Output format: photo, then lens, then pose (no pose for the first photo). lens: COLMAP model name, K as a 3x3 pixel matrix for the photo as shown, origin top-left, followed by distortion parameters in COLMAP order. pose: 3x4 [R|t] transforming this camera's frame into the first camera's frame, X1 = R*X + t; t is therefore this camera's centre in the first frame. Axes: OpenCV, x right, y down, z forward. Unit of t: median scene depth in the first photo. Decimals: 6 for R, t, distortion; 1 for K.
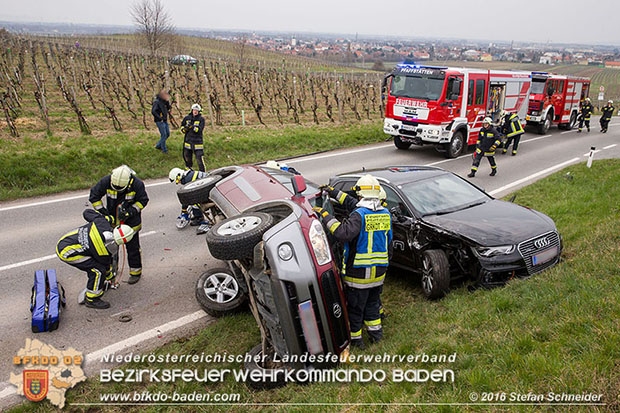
lens RADIAL K [[496.8, 0, 307.2], [0, 496.8, 203.5], [0, 0, 1]] dist [-0.055949, 0.079110]
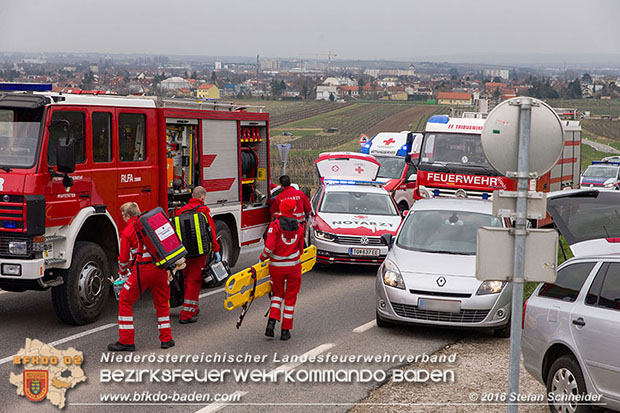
lens RADIAL K [[1165.2, 0, 310.0], [0, 1165.2, 206.5], [0, 0, 1]] dist [-0.011033, 0.044339]
pose [[0.914495, -0.069107, 0.398652, 0.438664], [0.145167, 0.975744, -0.163861, -0.105269], [-0.377658, 0.207721, 0.902345, 0.509294]]
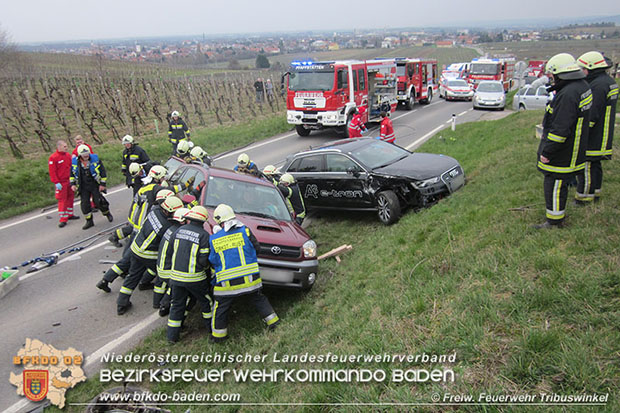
lens RADIAL K [[509.1, 0, 309.2], [0, 509.1, 189.7], [0, 0, 1]] dist [-0.047064, 0.002079]
pose [[0.954657, -0.153726, 0.254947, -0.105419], [0.161026, 0.986919, -0.007880, 0.021293], [-0.250401, 0.048576, 0.966923, -0.117403]]
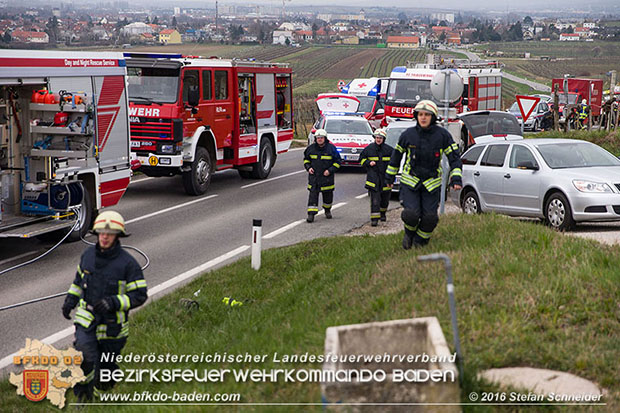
lens RADIAL K [[1102.5, 0, 310.0], [0, 1102.5, 206.5], [0, 0, 1]] dist [0.151834, 0.055611]
pose [[0.897246, -0.101222, 0.429772, 0.189112], [0.160517, 0.981545, -0.103938, -0.018379], [-0.411320, 0.162243, 0.896935, 0.123147]]
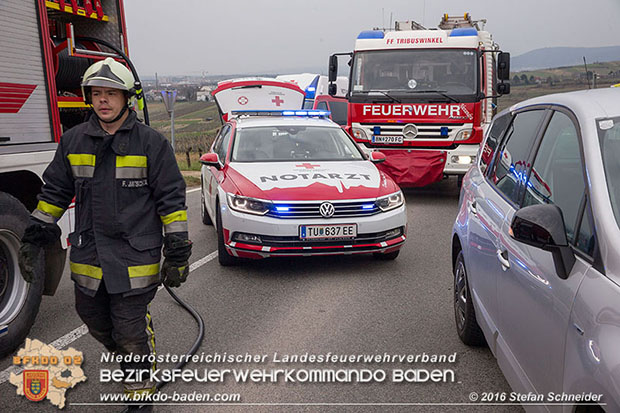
lens RADIAL K [[729.6, 0, 310.0], [0, 729.6, 206.5], [0, 0, 1]] dist [0.009030, 0.010587]
pose [[0.837219, -0.151639, 0.525424, 0.699543], [0.227946, 0.970109, -0.083237, -0.209213], [-0.497097, 0.189456, 0.846759, 1.124806]]
